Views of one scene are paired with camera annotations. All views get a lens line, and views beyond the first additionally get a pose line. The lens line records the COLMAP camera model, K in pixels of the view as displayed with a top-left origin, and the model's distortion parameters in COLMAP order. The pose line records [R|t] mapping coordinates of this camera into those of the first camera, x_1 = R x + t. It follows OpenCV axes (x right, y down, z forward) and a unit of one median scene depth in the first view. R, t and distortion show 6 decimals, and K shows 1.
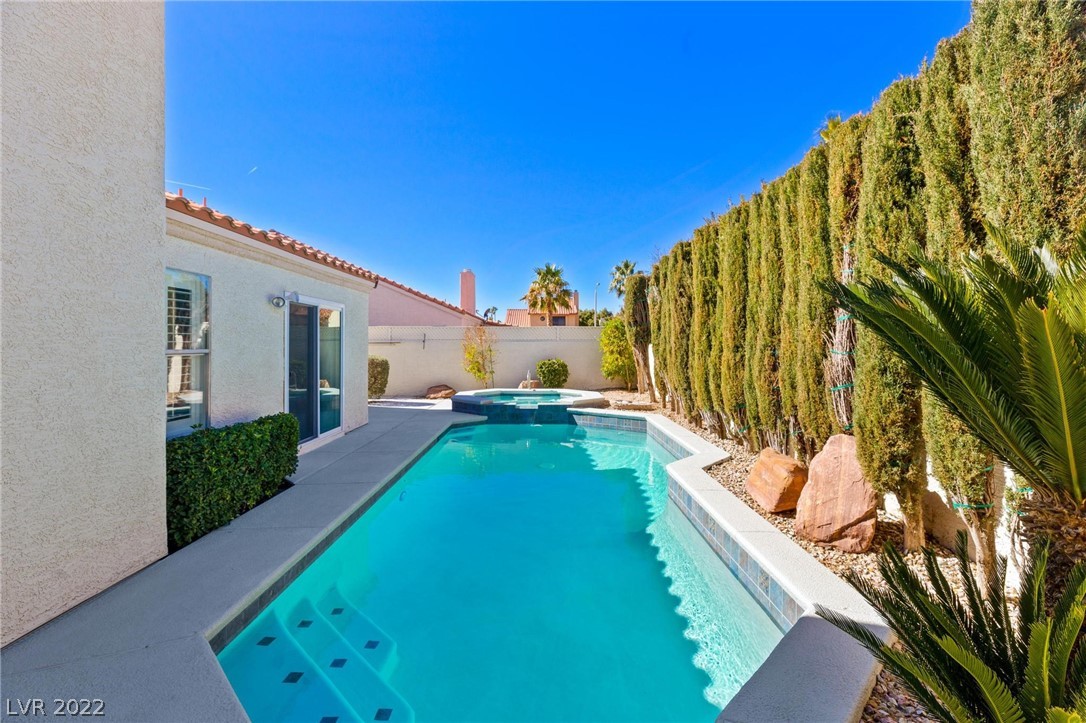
lens RADIAL K [[495.2, 0, 535.5], [0, 495.2, 344.6], [0, 0, 1]] dist [0.003264, -0.000671]
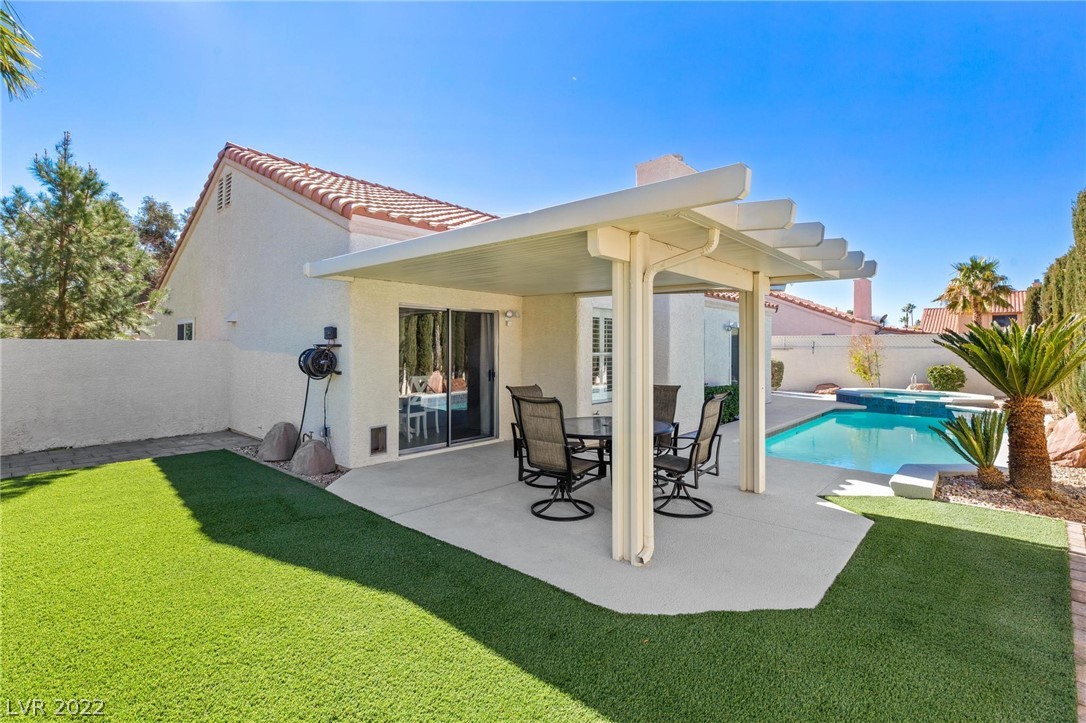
lens RADIAL K [[495.2, 0, 543.1], [0, 495.2, 342.1], [0, 0, 1]] dist [0.003264, -0.000671]
pose [[0.749583, -0.001587, -0.661909, 0.127960], [-0.006941, 0.999923, -0.010257, -0.004579], [0.661874, 0.012283, 0.749514, -0.541325]]
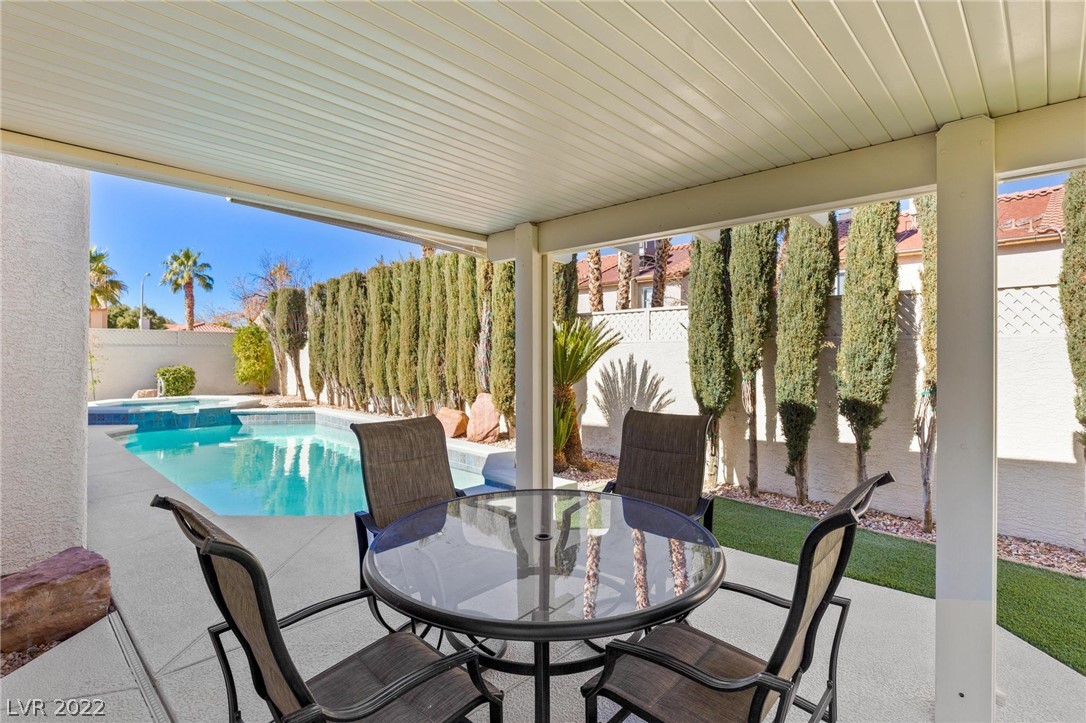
lens RADIAL K [[539.3, 0, 540.1], [0, 539.3, 341.7], [0, 0, 1]] dist [-0.012337, 0.001881]
pose [[0.691795, 0.016090, 0.721915, -0.307055], [-0.002897, 0.999806, -0.019507, 0.003401], [-0.722088, 0.011404, 0.691707, -0.266326]]
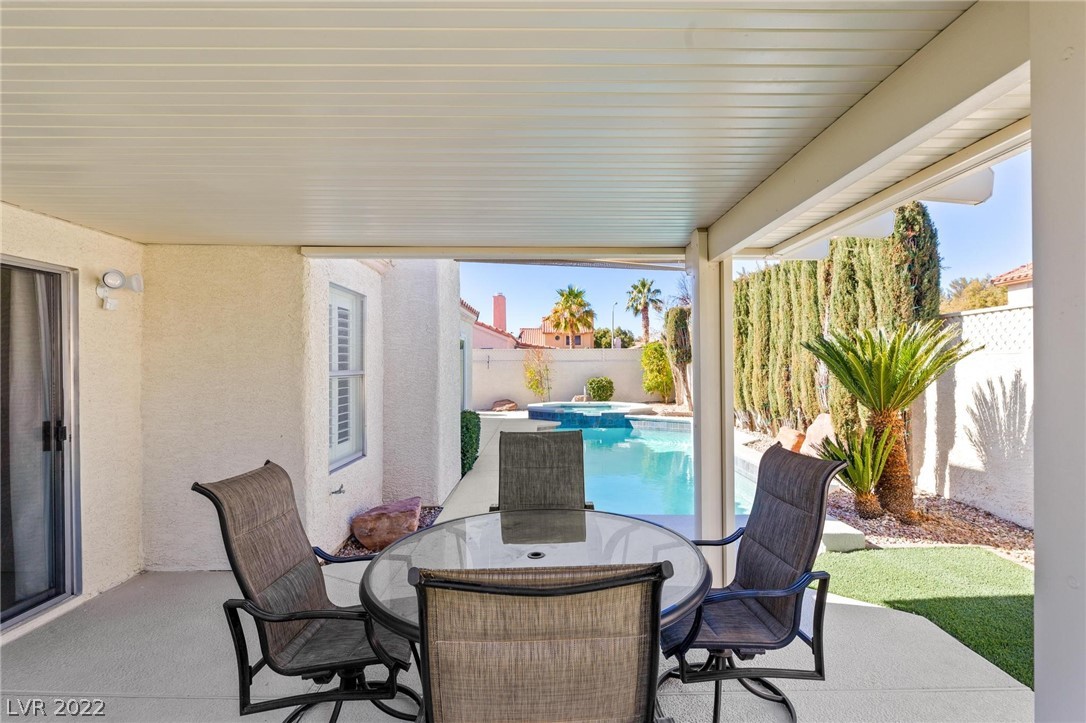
lens RADIAL K [[528.0, 0, 537.9], [0, 528.0, 363.2], [0, 0, 1]] dist [0.001401, 0.001699]
pose [[0.999982, -0.005652, -0.001906, -0.151700], [0.005648, 0.999982, -0.002116, -0.001270], [0.001918, 0.002106, 0.999996, -0.333463]]
